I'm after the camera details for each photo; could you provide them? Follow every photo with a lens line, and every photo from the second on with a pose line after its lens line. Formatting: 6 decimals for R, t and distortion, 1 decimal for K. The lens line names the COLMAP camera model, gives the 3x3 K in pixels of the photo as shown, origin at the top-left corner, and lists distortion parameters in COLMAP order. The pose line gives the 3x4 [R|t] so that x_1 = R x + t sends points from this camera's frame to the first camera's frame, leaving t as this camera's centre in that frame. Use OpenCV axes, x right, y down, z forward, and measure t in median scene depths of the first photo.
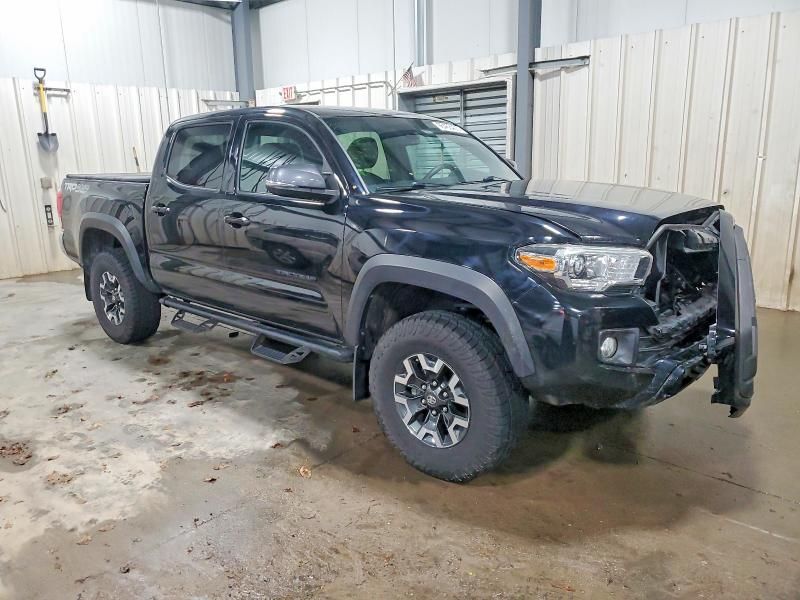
lens RADIAL K [[678.1, 0, 400.0], [0, 678.1, 300.0], [0, 0, 1]] dist [0.009523, 0.005956]
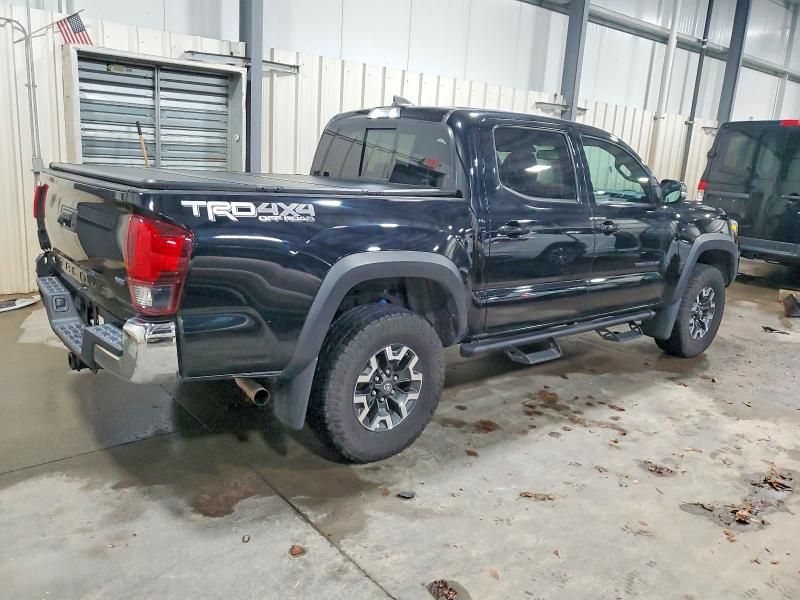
lens RADIAL K [[613.3, 0, 400.0], [0, 613.3, 300.0], [0, 0, 1]] dist [-0.119959, 0.156208]
pose [[0.112157, -0.200789, 0.973193, -1.102112], [0.144340, 0.972277, 0.183965, -0.206575], [-0.983151, 0.119838, 0.138029, 1.080445]]
